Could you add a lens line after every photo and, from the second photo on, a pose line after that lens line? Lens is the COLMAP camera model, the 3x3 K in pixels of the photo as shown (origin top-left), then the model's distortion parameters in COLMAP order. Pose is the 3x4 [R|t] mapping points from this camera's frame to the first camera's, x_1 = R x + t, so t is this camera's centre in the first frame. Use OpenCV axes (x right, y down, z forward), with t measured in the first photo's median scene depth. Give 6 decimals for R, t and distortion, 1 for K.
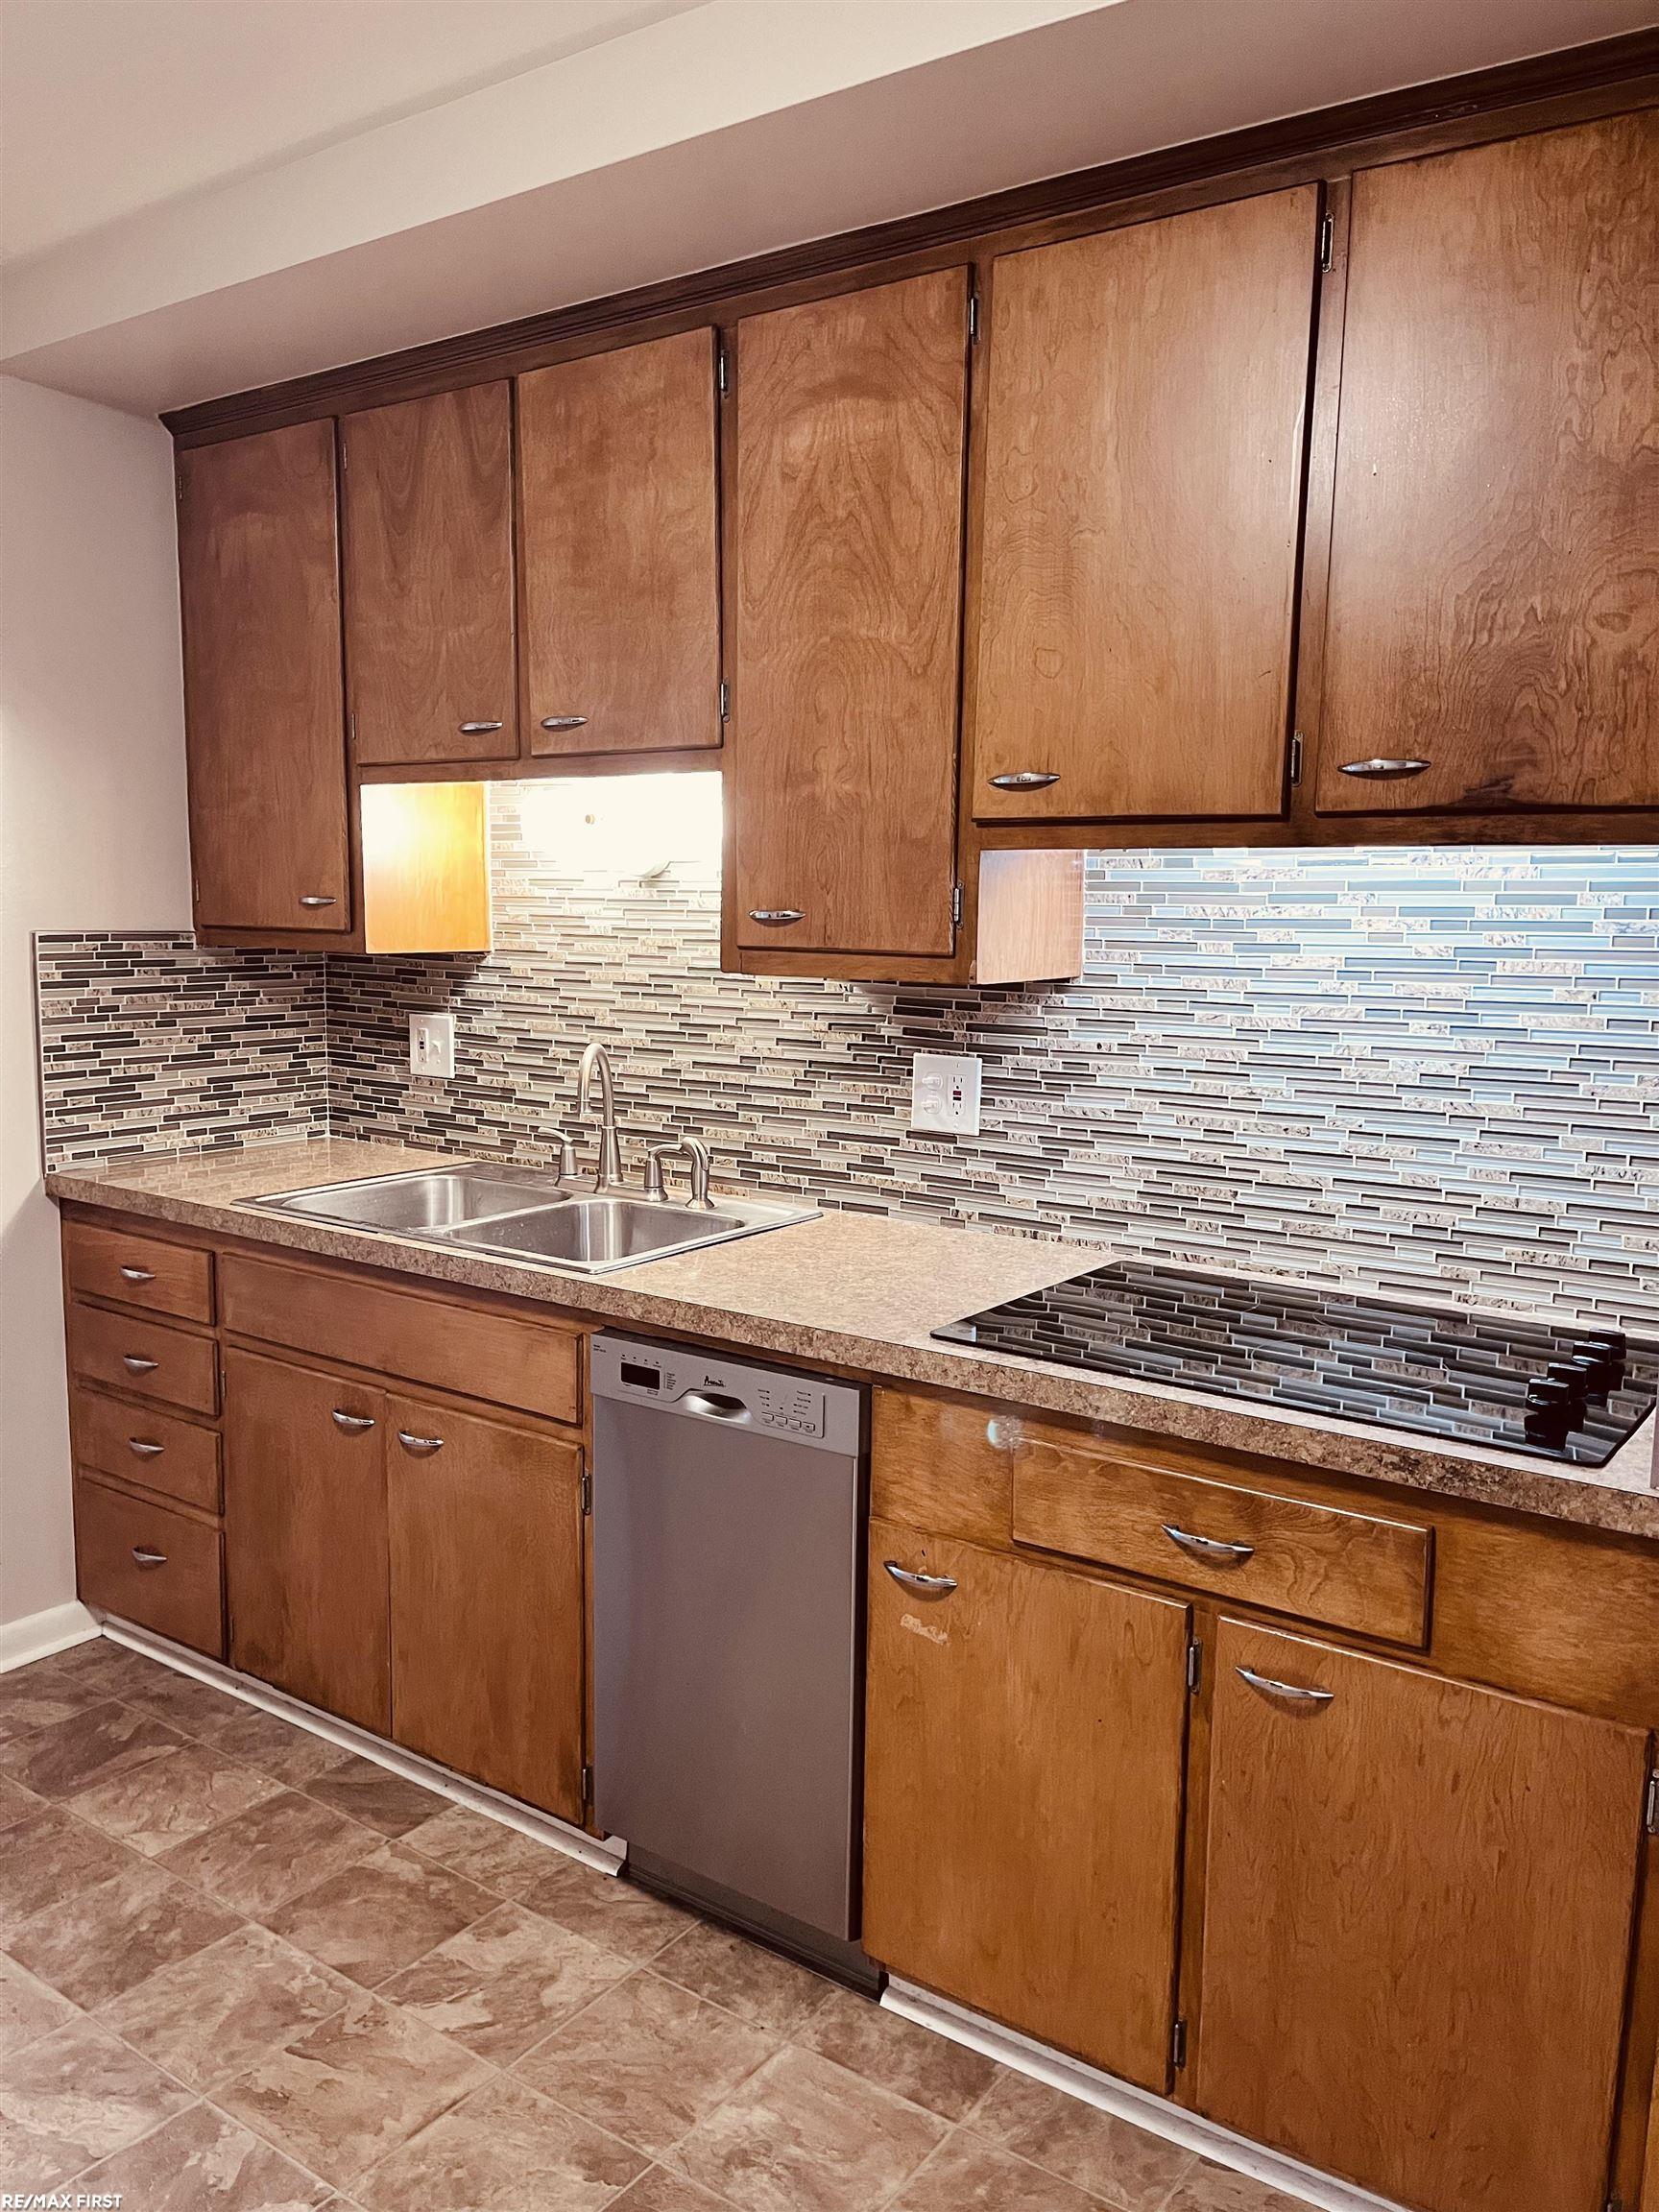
lens RADIAL K [[1664.3, 0, 834.5], [0, 1664.3, 1123.6], [0, 0, 1]] dist [0.075856, -0.107091]
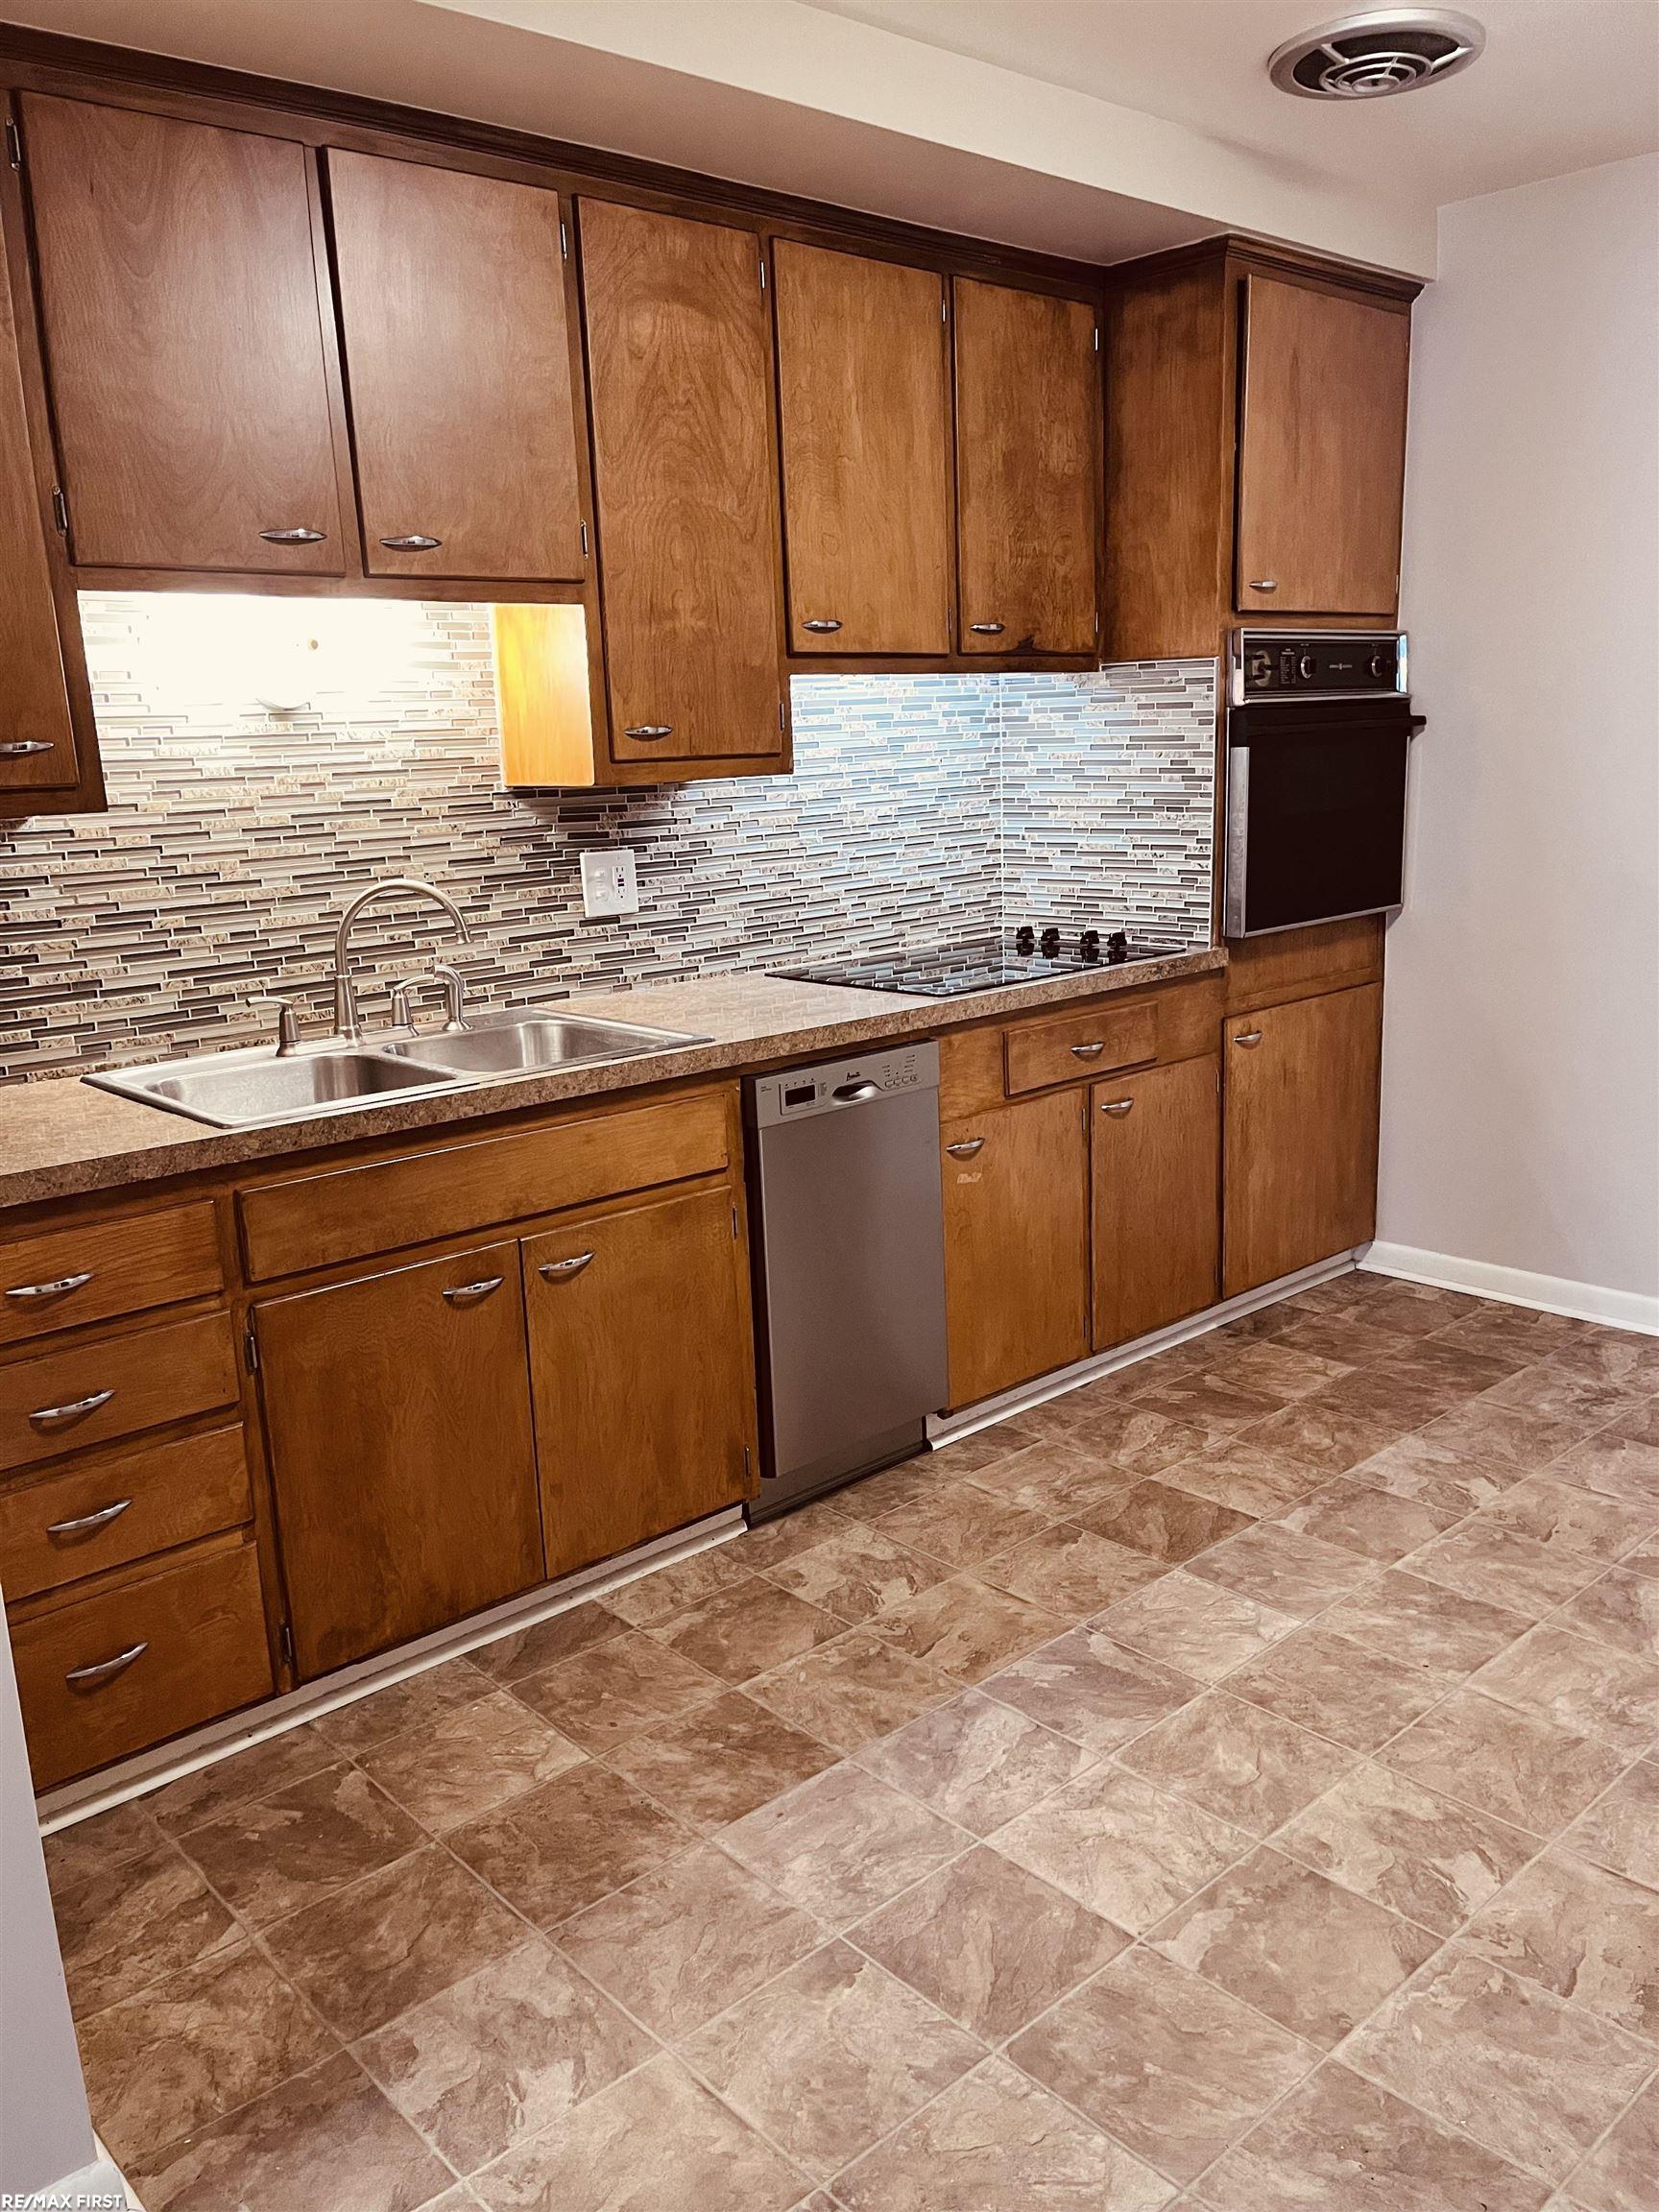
lens RADIAL K [[1695.6, 0, 812.4], [0, 1695.6, 1137.3], [0, 0, 1]] dist [0.075636, -0.092023]
pose [[0.214018, -0.243497, 0.945995, -1.191896], [0.176702, 0.962107, 0.207668, -0.075355], [-0.960715, 0.122715, 0.248934, 0.595761]]
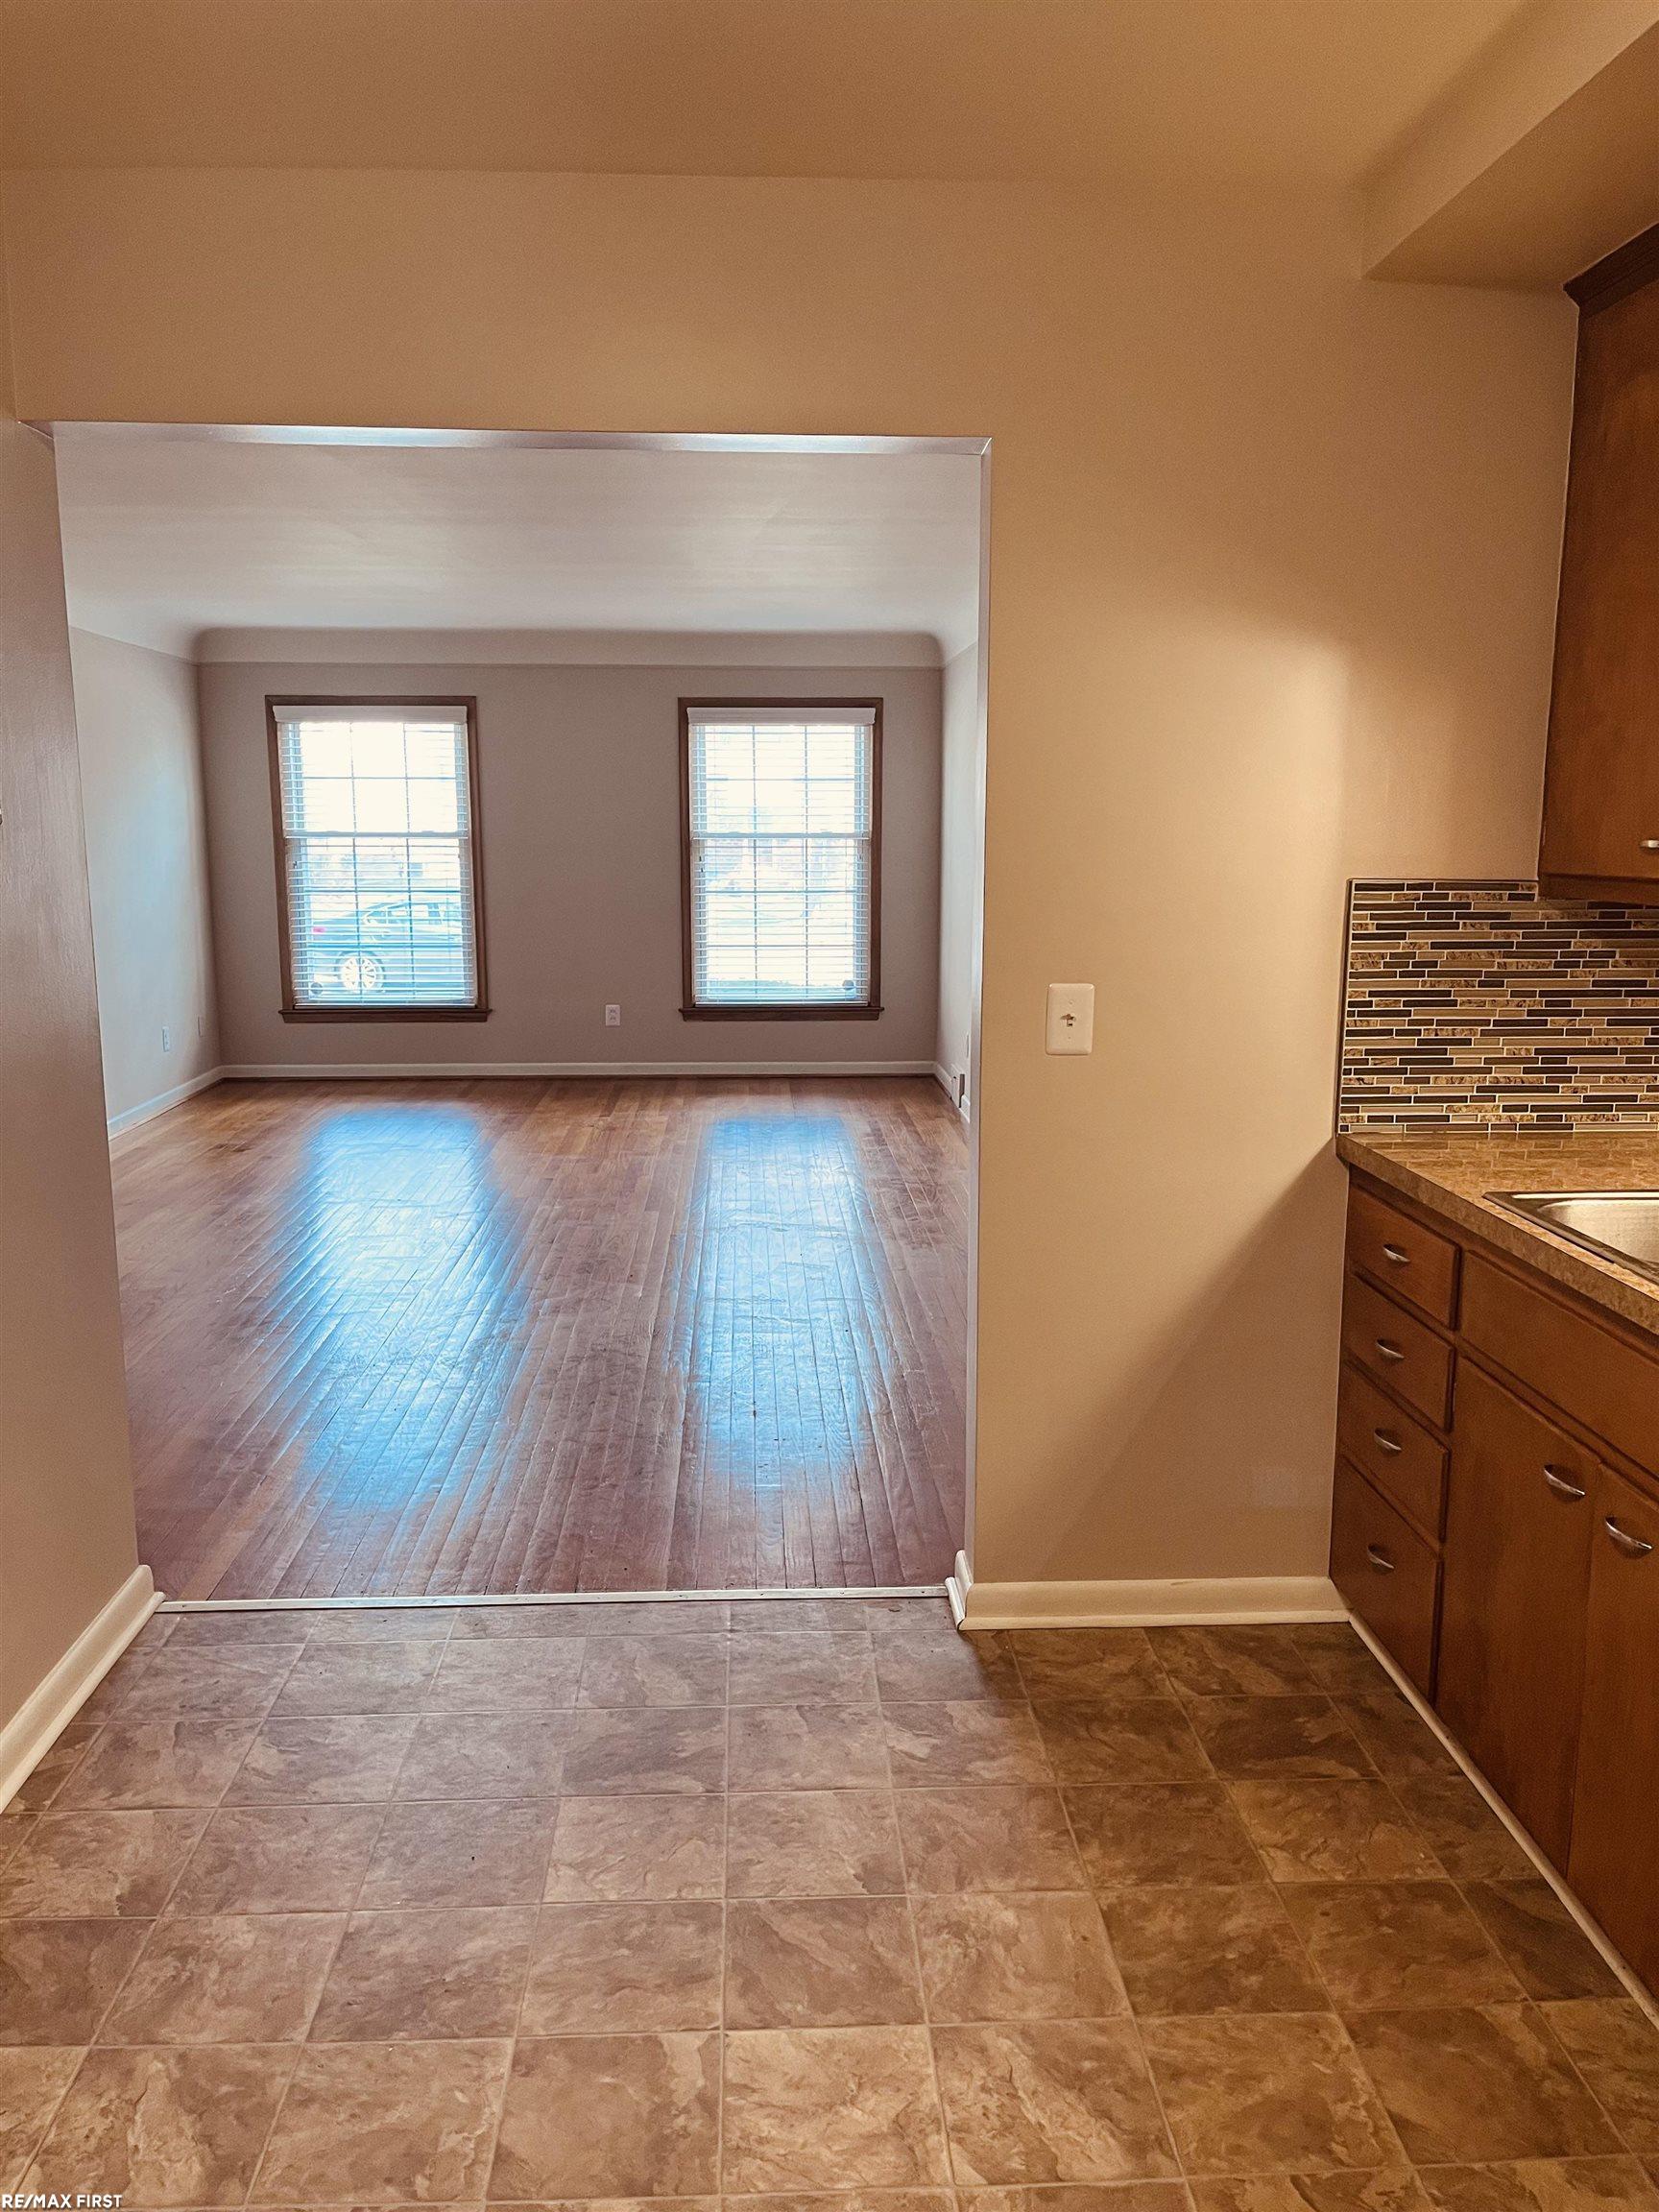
lens RADIAL K [[1664.4, 0, 819.6], [0, 1664.4, 1110.0], [0, 0, 1]] dist [0.104636, -0.154853]
pose [[0.620419, 0.119364, -0.775134, 0.107992], [-0.101805, 0.992245, 0.071312, -0.026205], [0.777635, 0.034670, 0.627759, 0.205830]]
